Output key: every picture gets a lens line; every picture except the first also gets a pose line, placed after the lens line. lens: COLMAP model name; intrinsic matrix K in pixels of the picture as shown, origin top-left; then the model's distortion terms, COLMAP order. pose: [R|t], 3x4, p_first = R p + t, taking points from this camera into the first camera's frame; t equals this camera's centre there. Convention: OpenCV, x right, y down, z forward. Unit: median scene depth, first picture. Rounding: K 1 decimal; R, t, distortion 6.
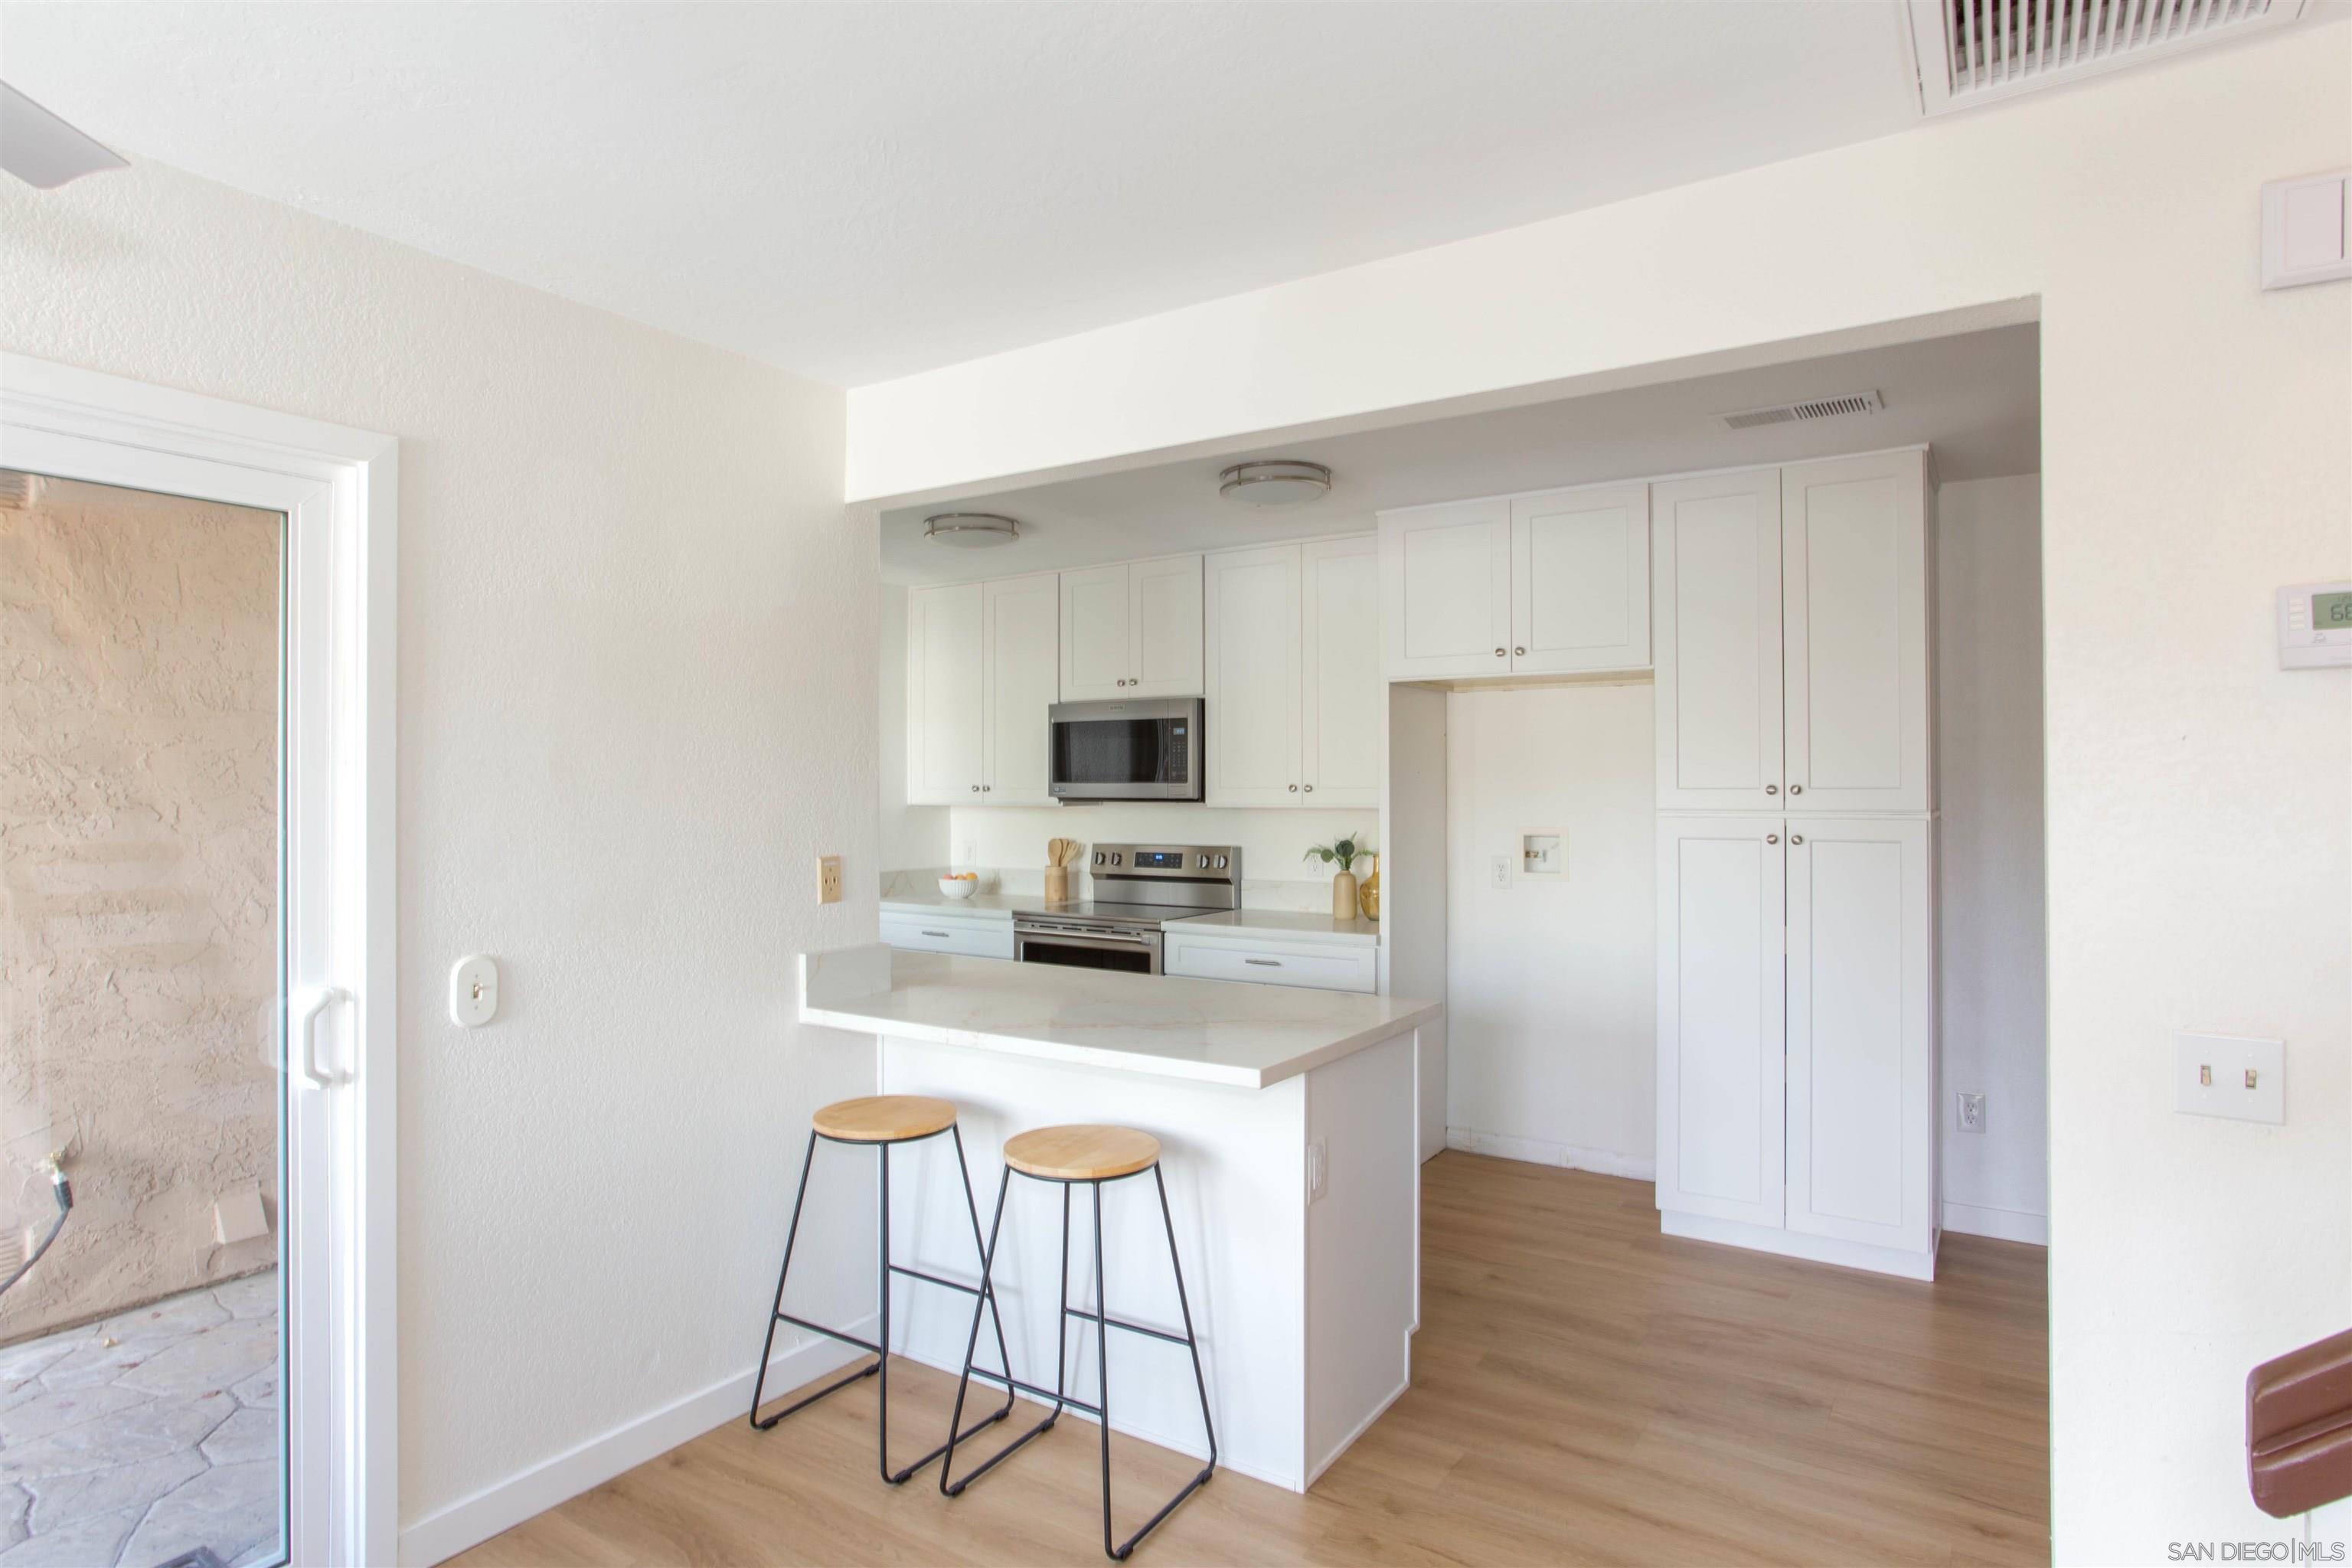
lens RADIAL K [[1309.5, 0, 1176.3], [0, 1309.5, 777.5], [0, 0, 1]] dist [-0.014443, 0.000716]
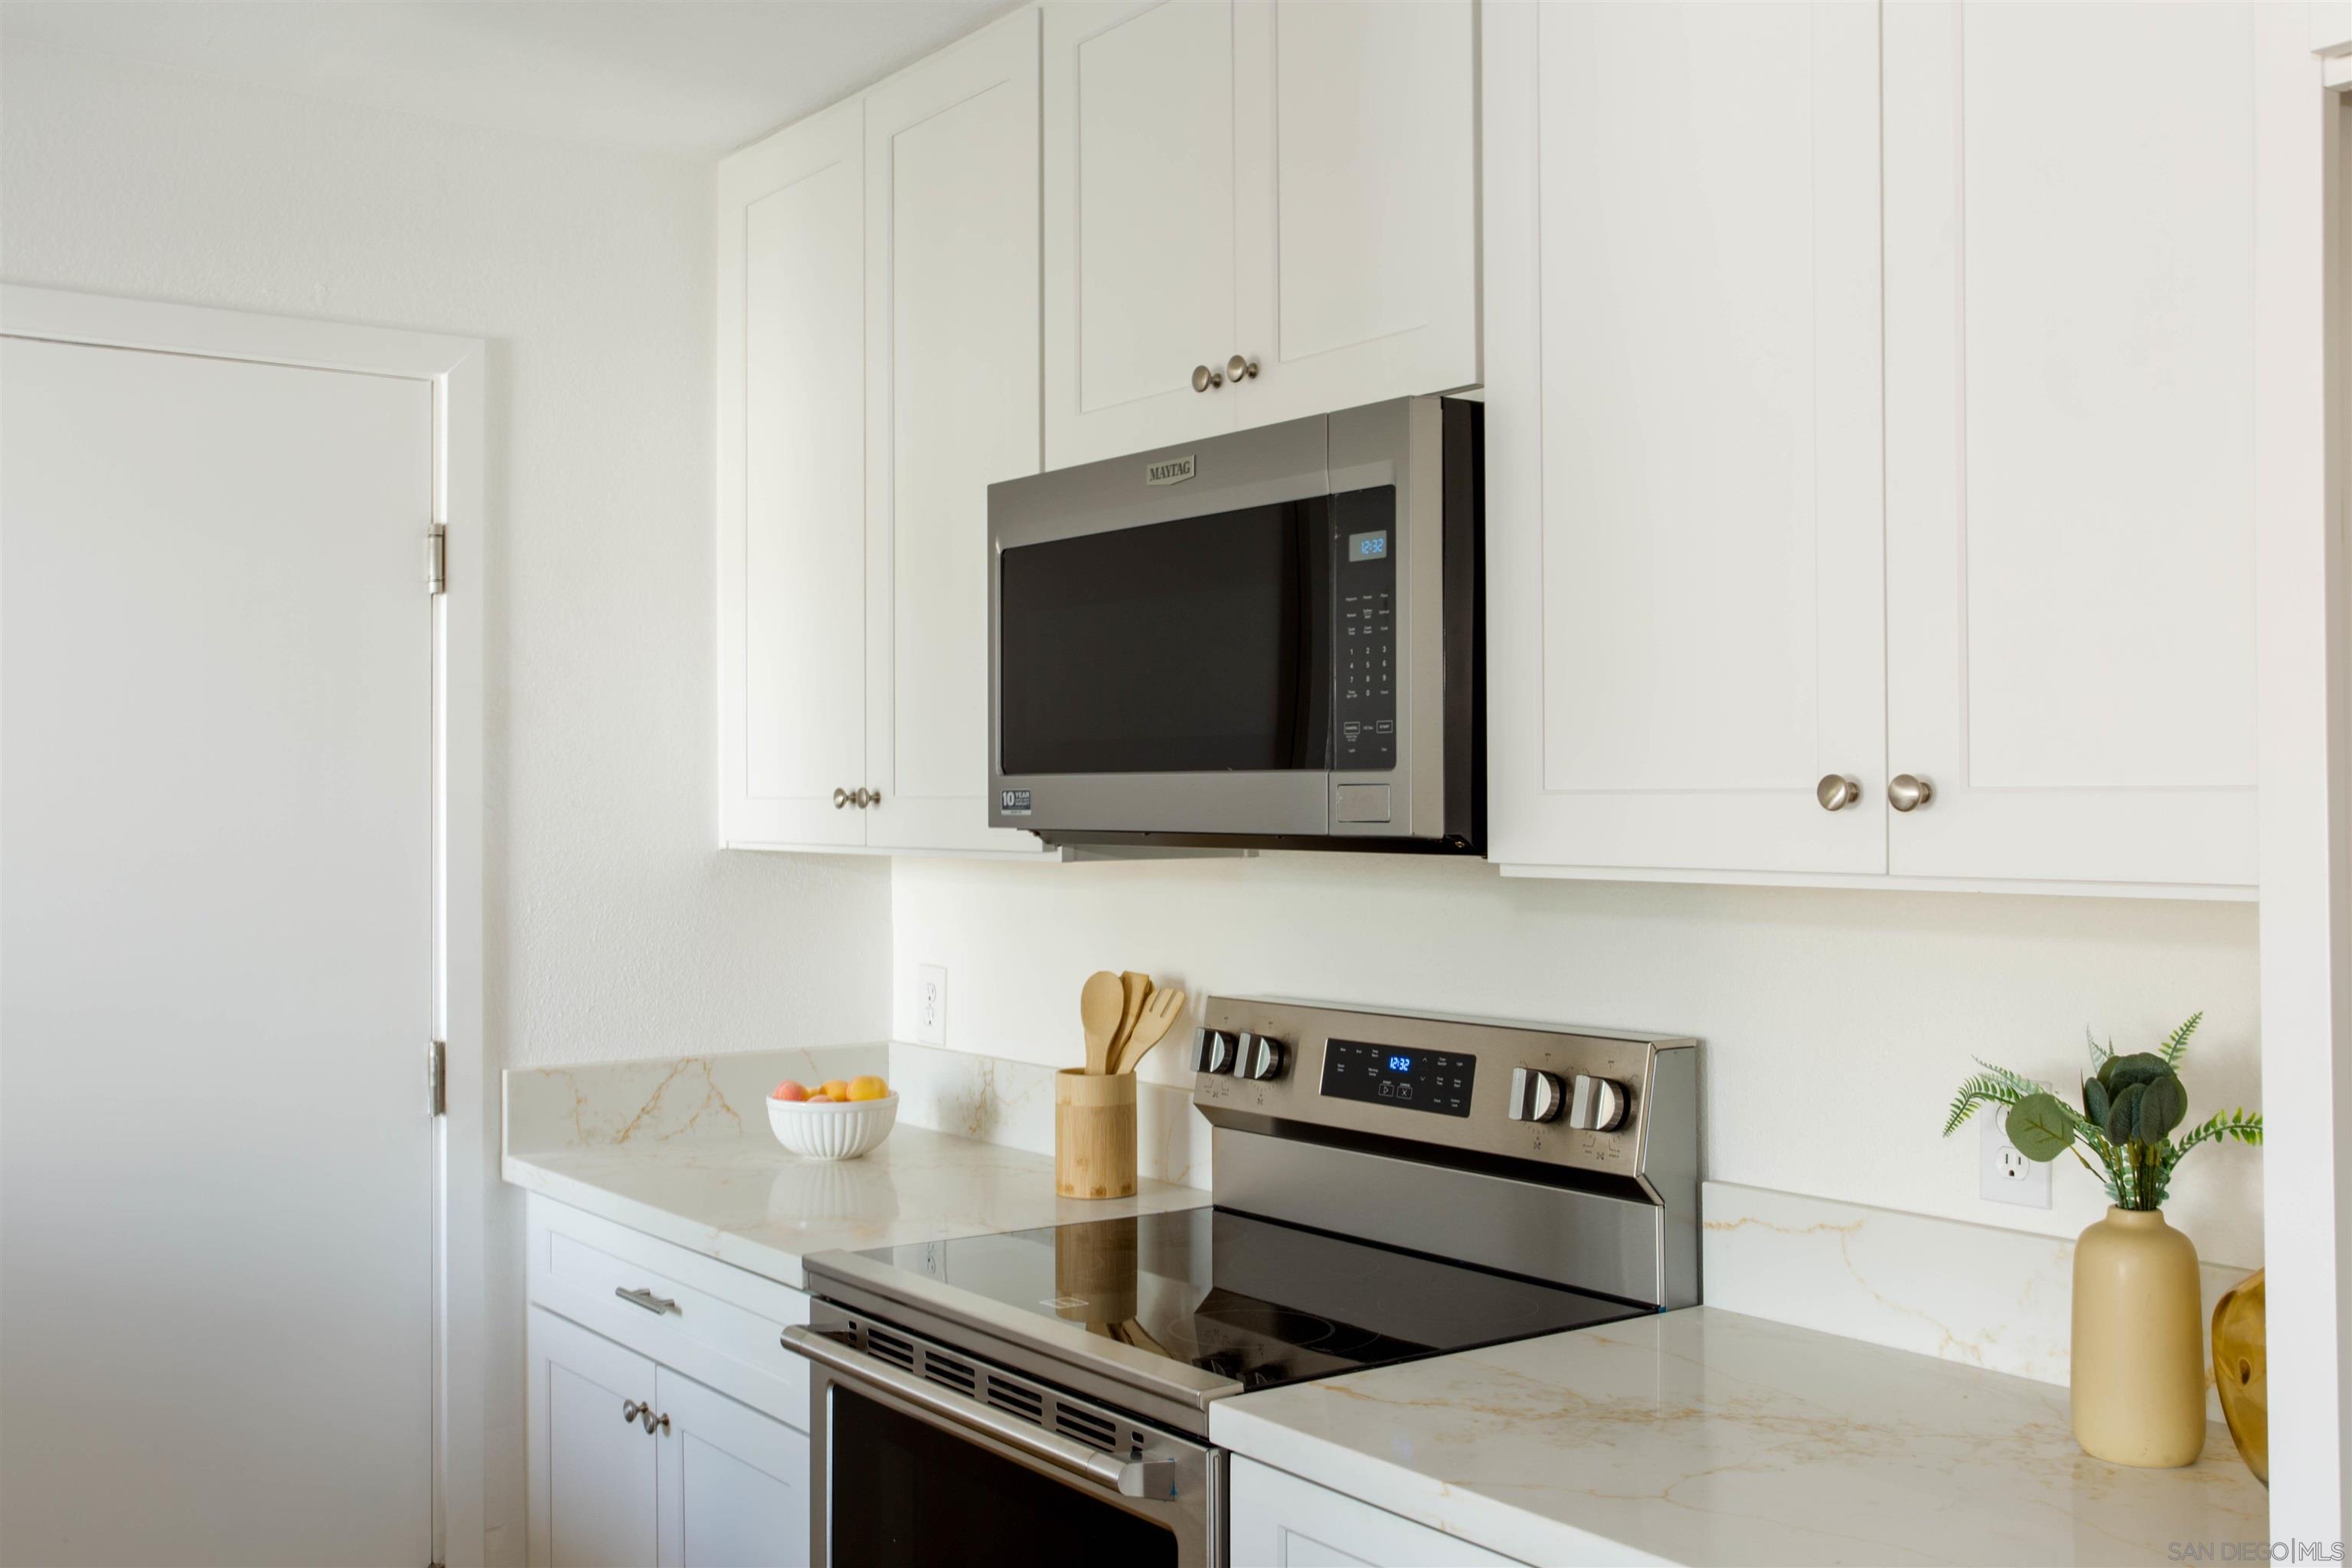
lens RADIAL K [[2326.4, 0, 1176.0], [0, 2326.4, 786.4], [0, 0, 1]] dist [0.025956, 0.000000]
pose [[0.932009, -0.007352, -0.362359, 0.114487], [0.010083, 0.999933, 0.005649, 0.003950], [0.362294, -0.008918, 0.932021, 0.582811]]
